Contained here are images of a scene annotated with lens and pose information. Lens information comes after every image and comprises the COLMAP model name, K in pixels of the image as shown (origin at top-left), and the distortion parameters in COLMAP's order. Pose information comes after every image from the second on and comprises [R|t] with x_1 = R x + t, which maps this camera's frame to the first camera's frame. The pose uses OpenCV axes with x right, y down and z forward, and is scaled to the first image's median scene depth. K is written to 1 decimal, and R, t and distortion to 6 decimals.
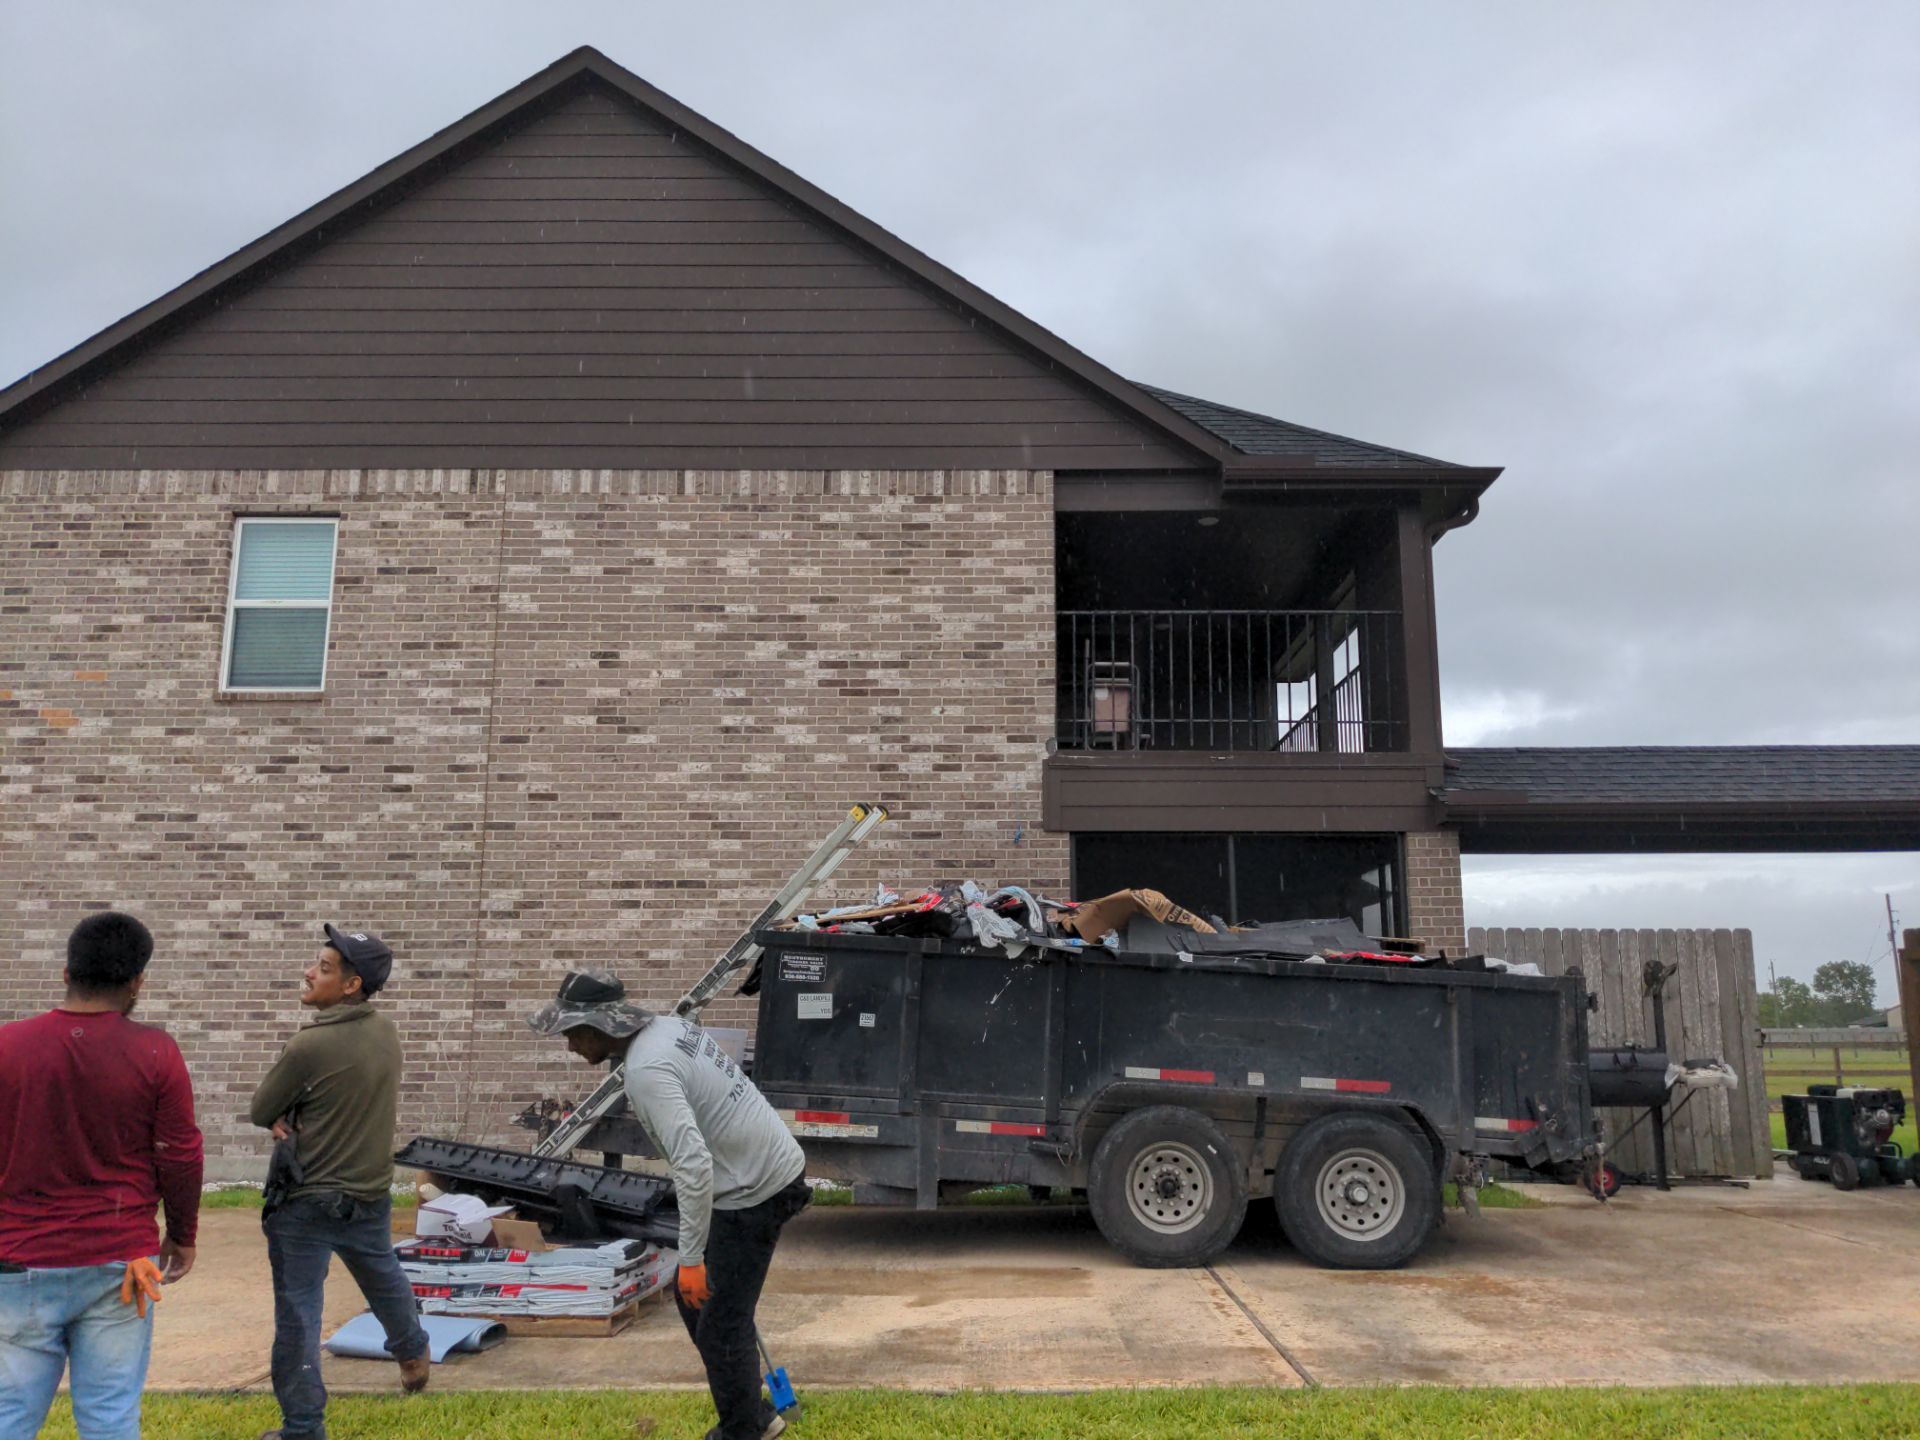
lens RADIAL K [[1514.2, 0, 956.9], [0, 1514.2, 732.2], [0, 0, 1]] dist [0.062156, -0.099202]
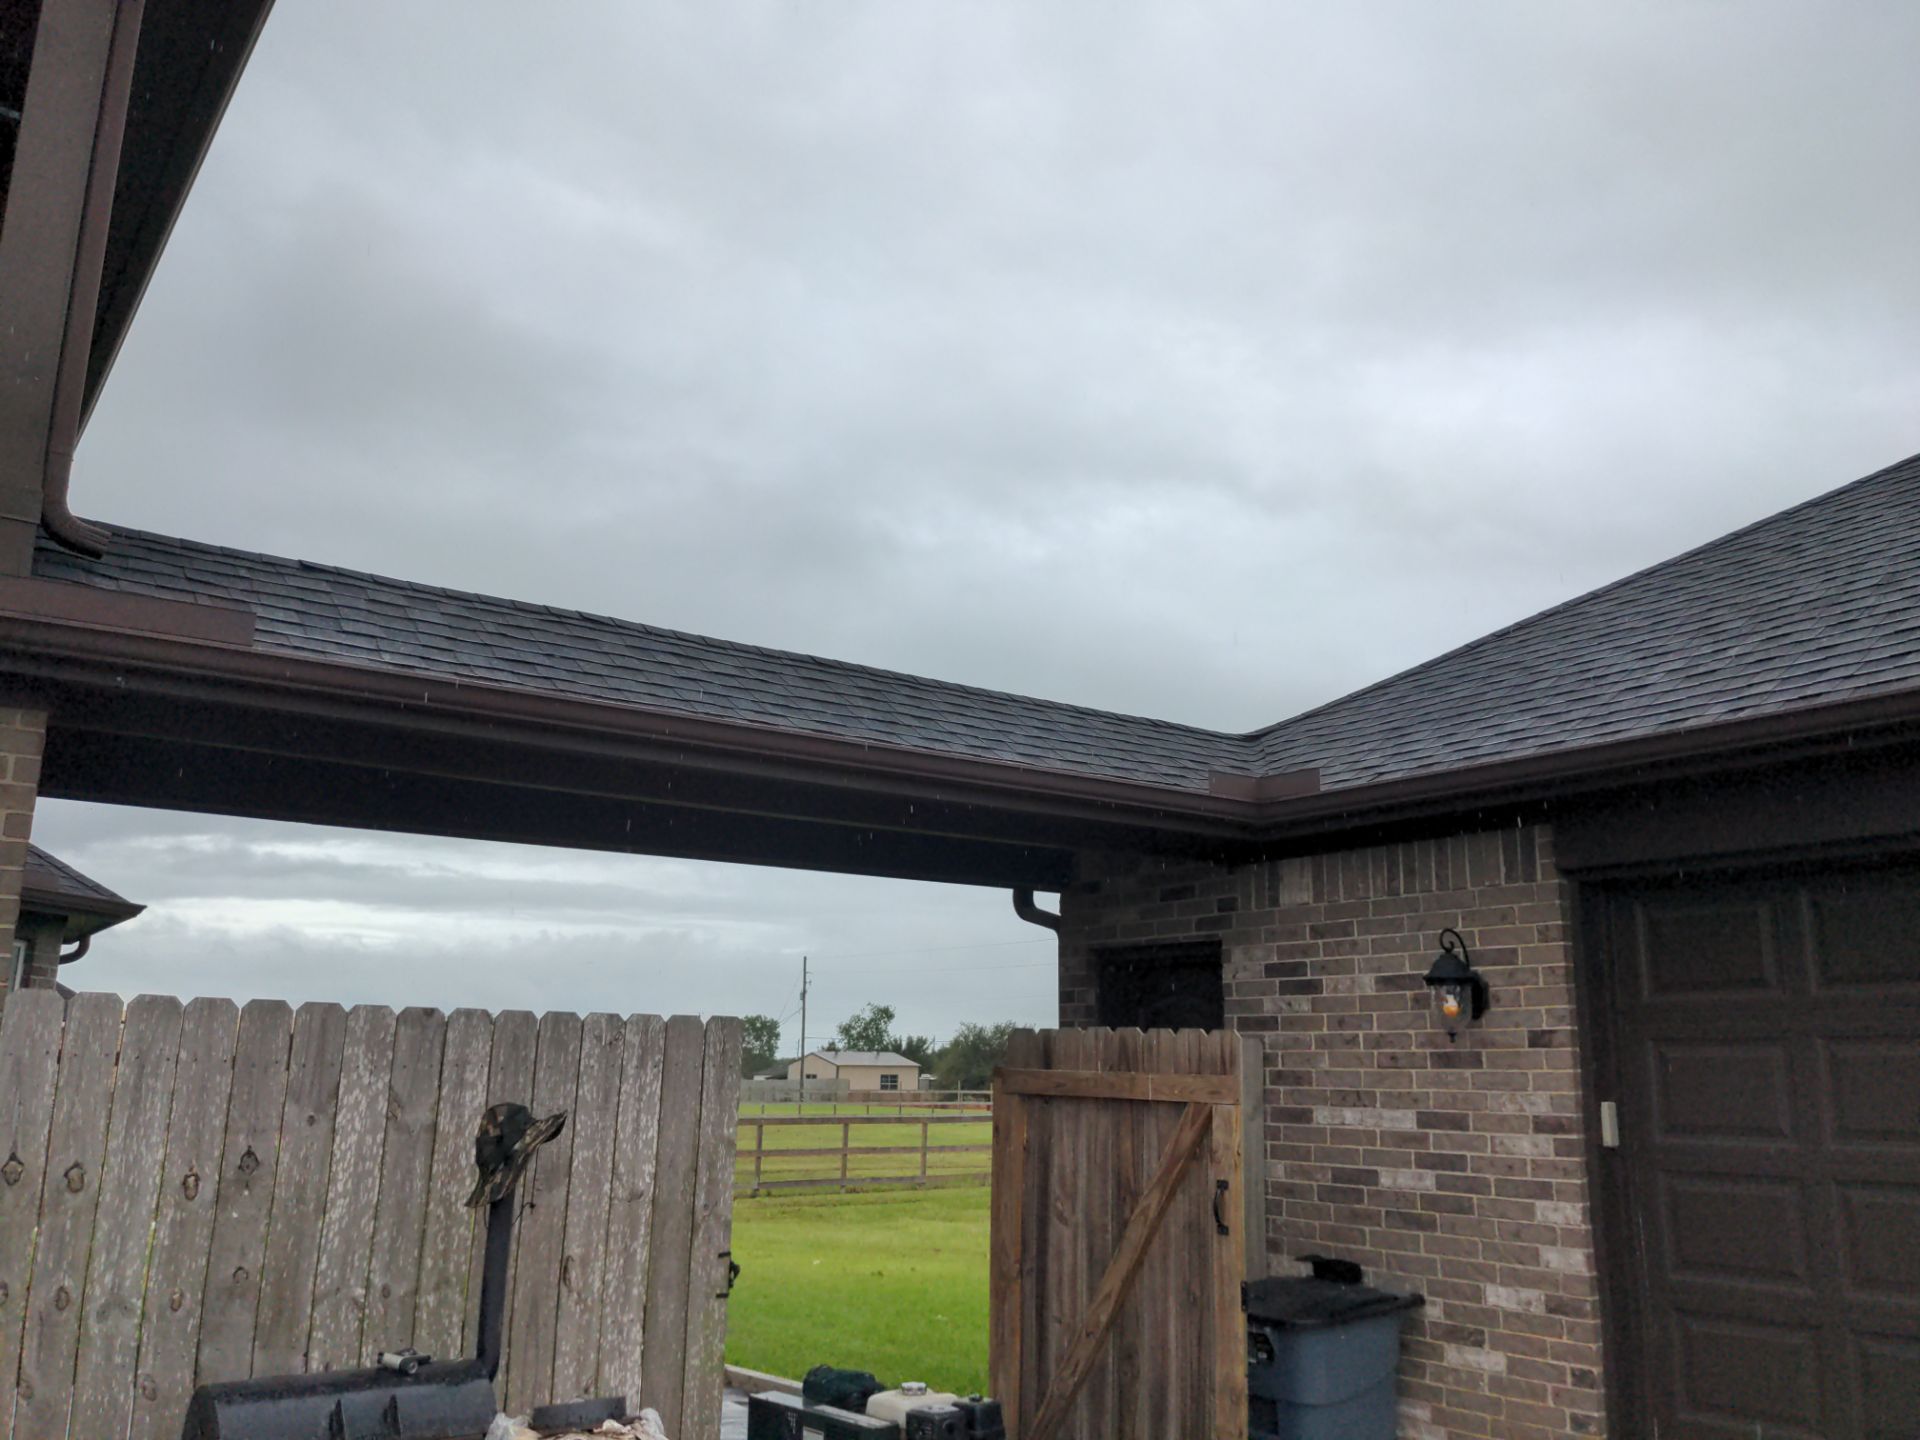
lens RADIAL K [[1514.2, 0, 961.2], [0, 1514.2, 731.0], [0, 0, 1]] dist [0.062156, -0.099202]
pose [[0.792455, 0.146199, 0.592149, 0.283116], [-0.130329, 0.989013, -0.069768, 0.065561], [-0.595843, -0.021886, 0.802803, 0.583083]]
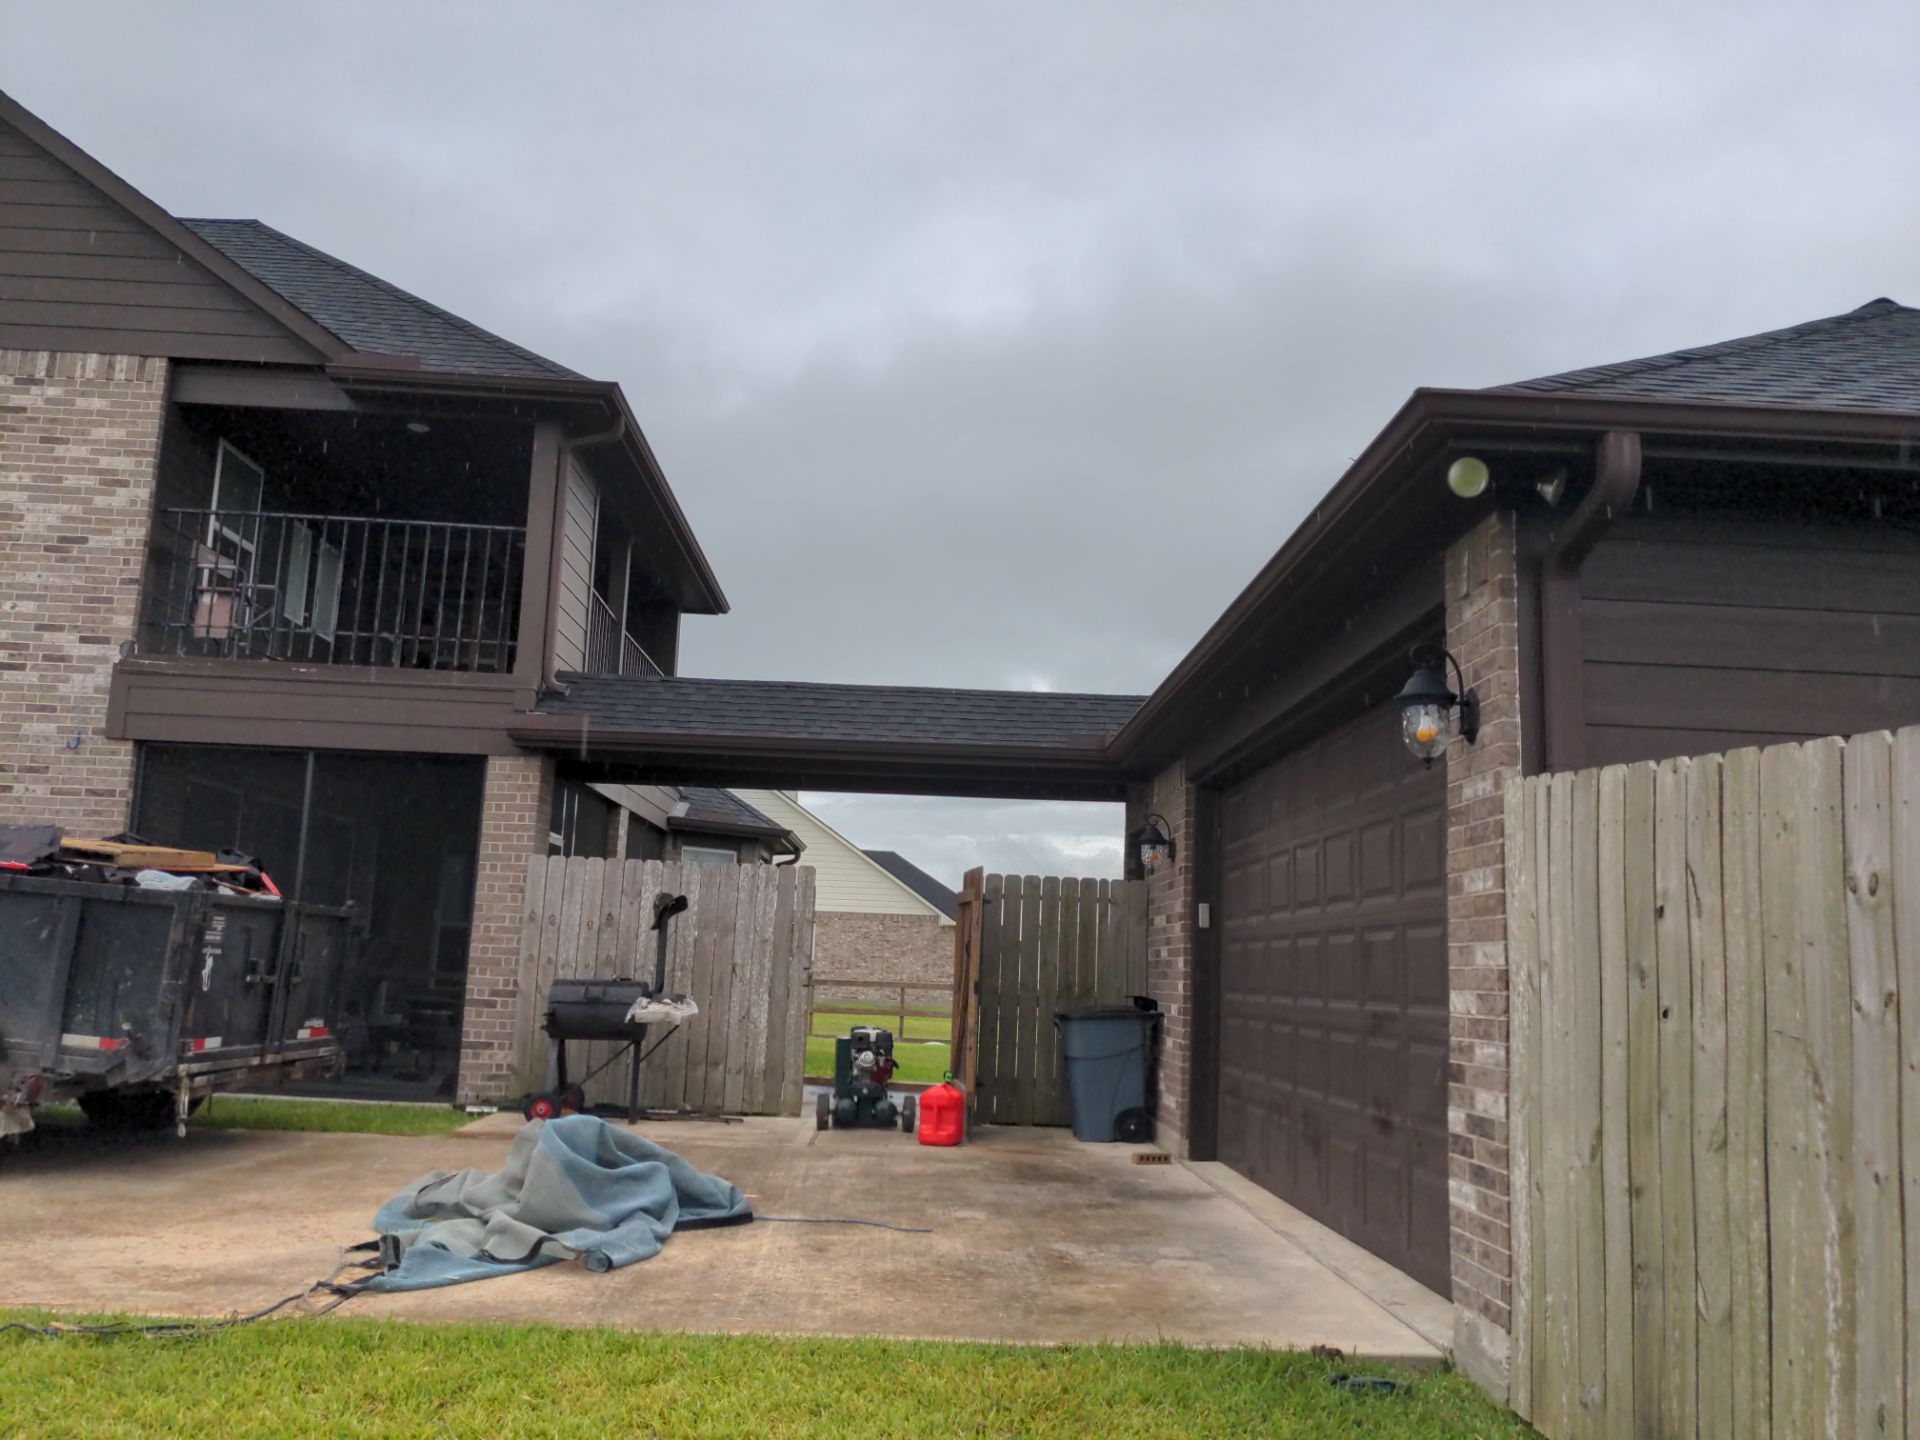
lens RADIAL K [[1514.2, 0, 965.9], [0, 1514.2, 749.6], [0, 0, 1]] dist [0.062156, -0.099202]
pose [[0.997736, 0.046053, 0.049012, 0.542039], [-0.048338, 0.997749, 0.046487, 0.002080], [-0.046761, -0.048751, 0.997716, 0.018089]]
